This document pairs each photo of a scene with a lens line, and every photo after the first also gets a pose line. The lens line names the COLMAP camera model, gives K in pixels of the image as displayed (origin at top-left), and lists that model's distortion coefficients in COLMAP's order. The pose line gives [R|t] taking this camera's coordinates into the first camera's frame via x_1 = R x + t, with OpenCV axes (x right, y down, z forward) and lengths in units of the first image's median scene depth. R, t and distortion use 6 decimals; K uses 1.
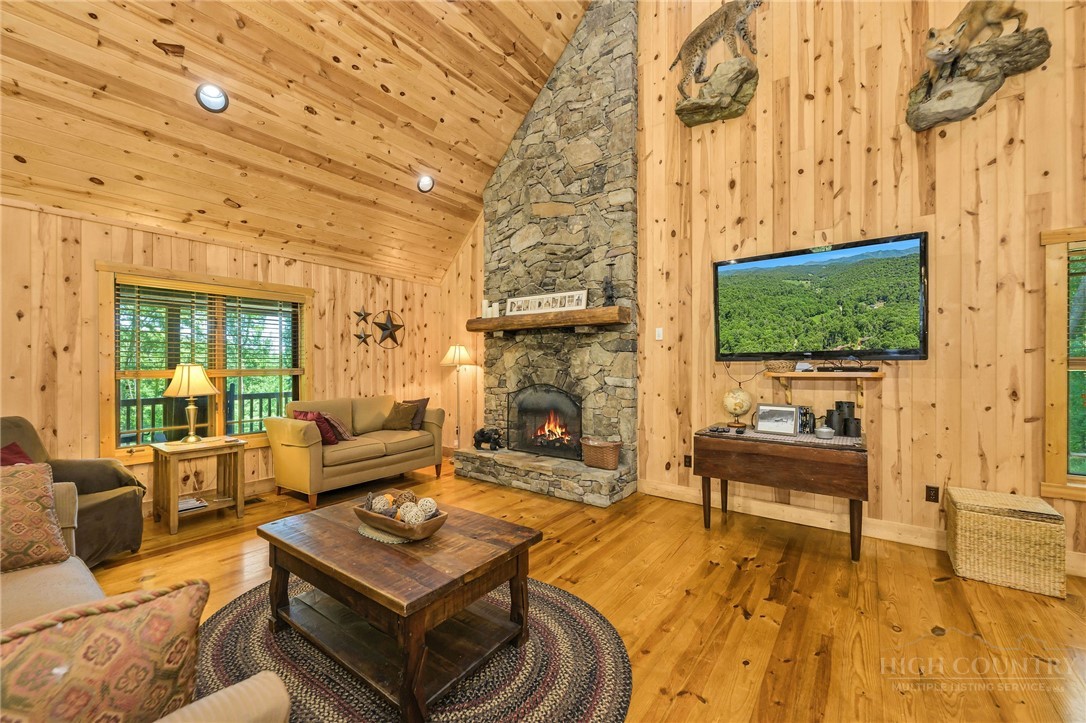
lens RADIAL K [[434.1, 0, 535.3], [0, 434.1, 367.4], [0, 0, 1]] dist [-0.000967, 0.000097]
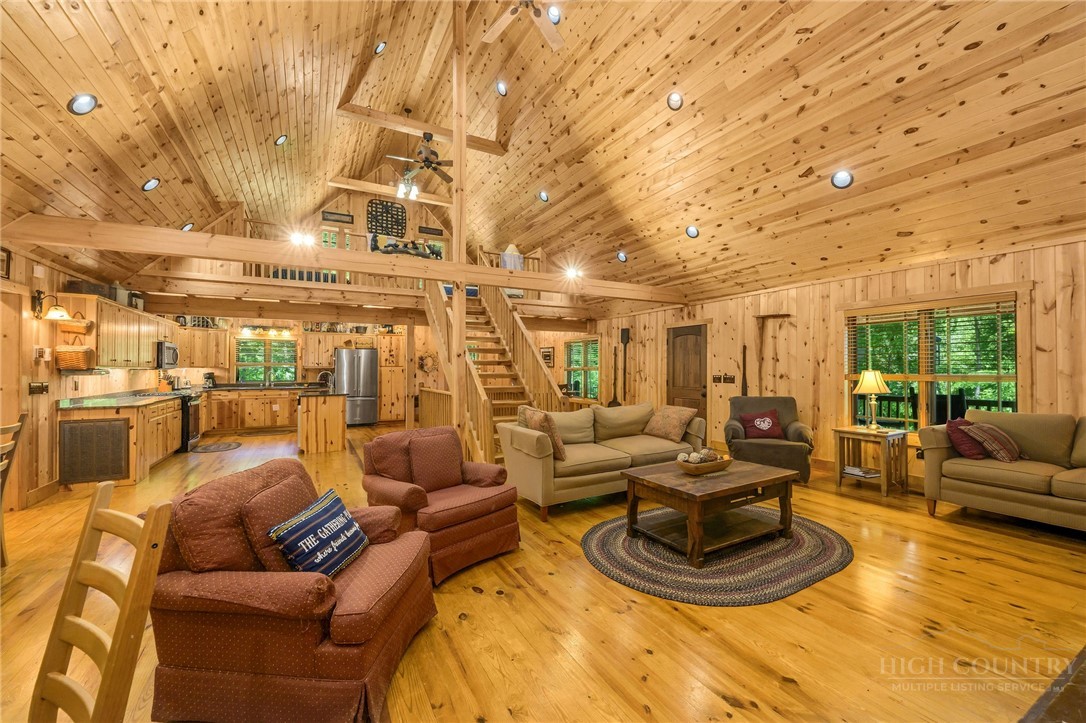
lens RADIAL K [[434.1, 0, 543.2], [0, 434.1, 366.1], [0, 0, 1]] dist [-0.000967, 0.000097]
pose [[-0.407228, -0.004779, -0.913314, 0.718658], [-0.002406, 0.999988, -0.004160, -0.011045], [0.913323, 0.000504, -0.407235, 0.543376]]
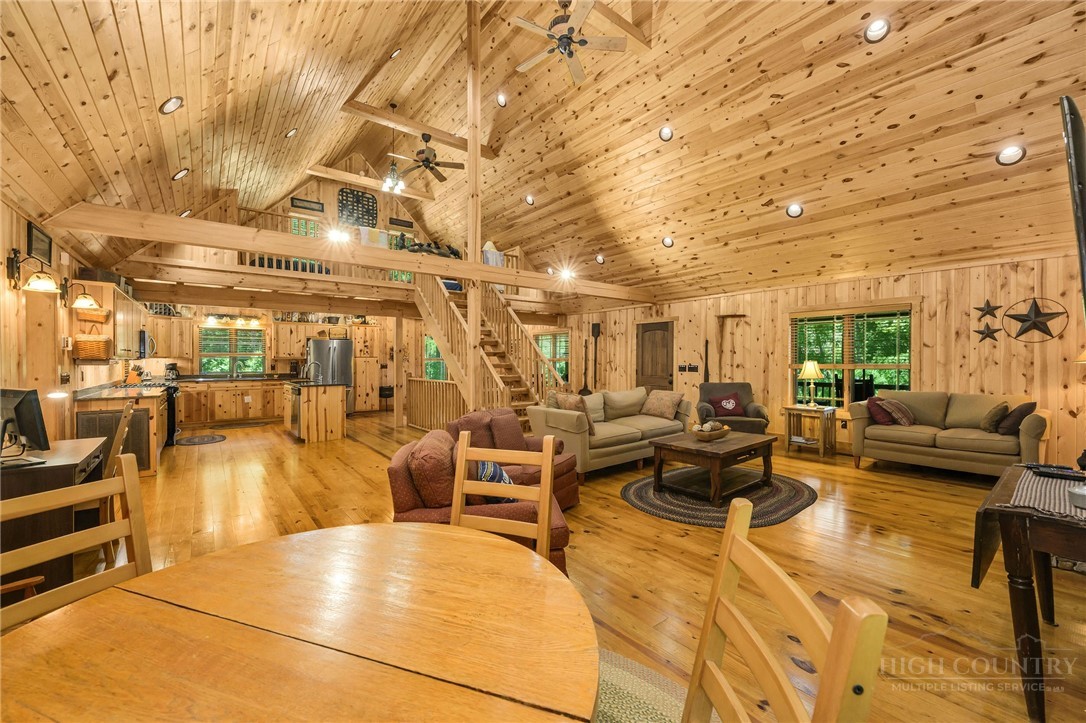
lens RADIAL K [[434.1, 0, 545.9], [0, 434.1, 364.9], [0, 0, 1]] dist [-0.000967, 0.000097]
pose [[-0.244858, 0.011200, -0.969494, 0.967624], [-0.003549, 0.999916, 0.012448, -0.007602], [0.969552, 0.006489, -0.244798, 0.355996]]
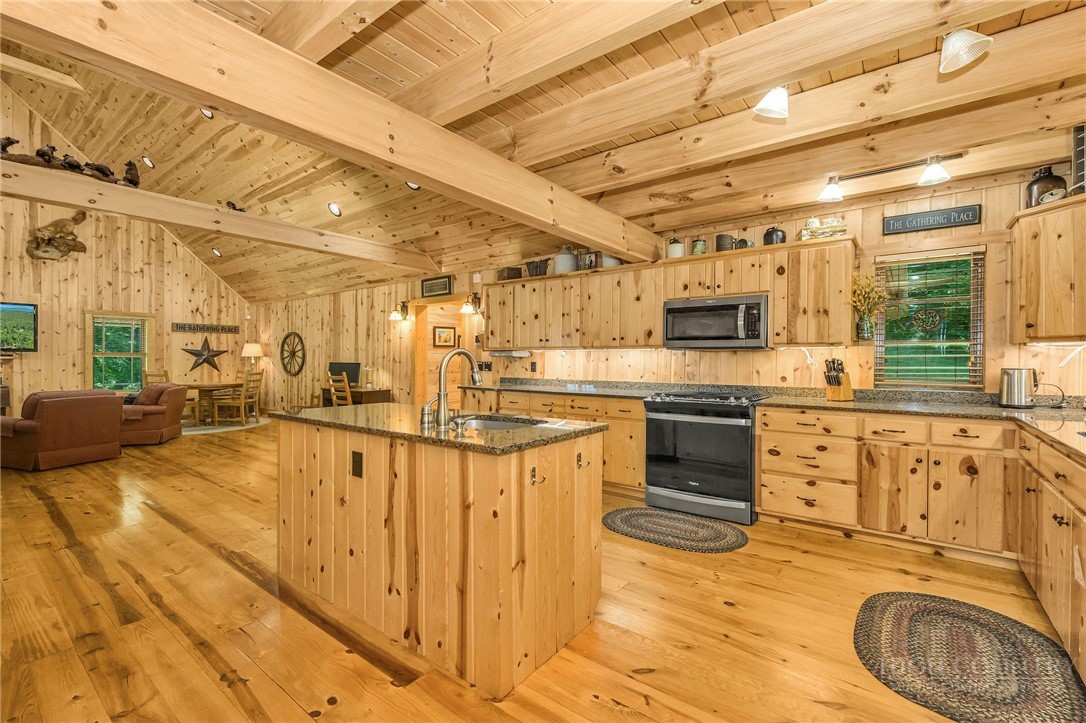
lens RADIAL K [[450.1, 0, 597.0], [0, 450.1, 359.0], [0, 0, 1]] dist [0.004206, 0.000614]
pose [[-0.060656, -0.000109, 0.998159, -1.366427], [-0.004592, 0.999989, -0.000170, 0.006052], [-0.998148, -0.004594, -0.060656, -1.483712]]
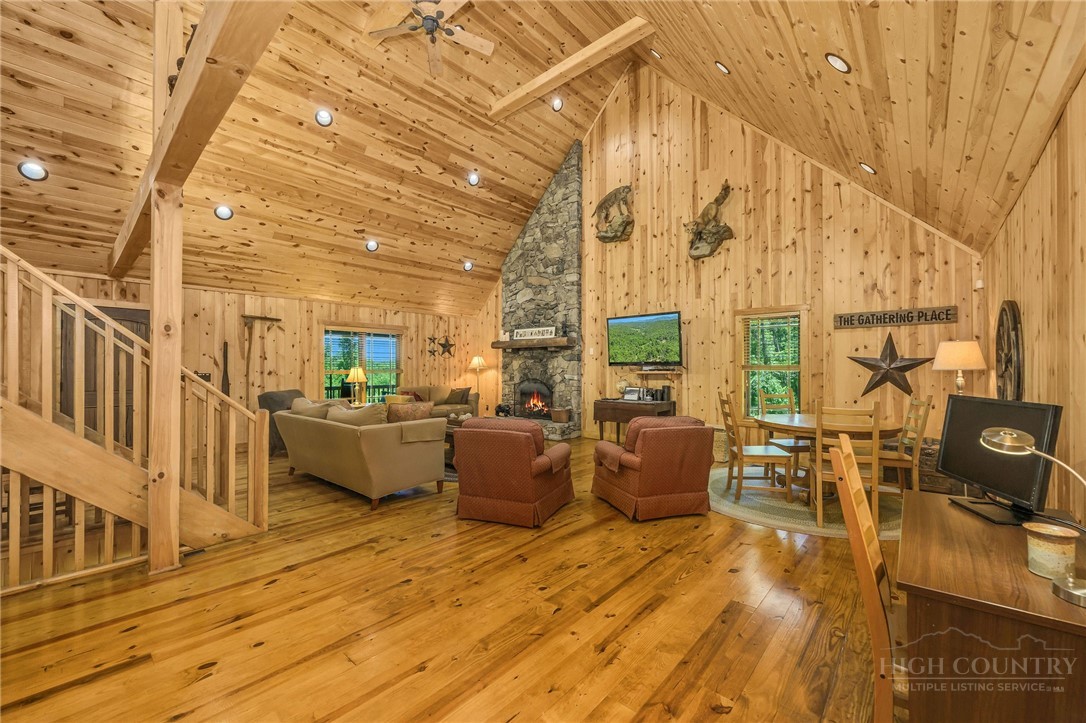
lens RADIAL K [[434.1, 0, 546.0], [0, 434.1, 366.7], [0, 0, 1]] dist [-0.000967, 0.000097]
pose [[0.997768, 0.000523, -0.066774, 0.216639], [-0.001016, 0.999973, -0.007346, 0.002747], [0.066769, 0.007397, 0.997741, -0.881341]]
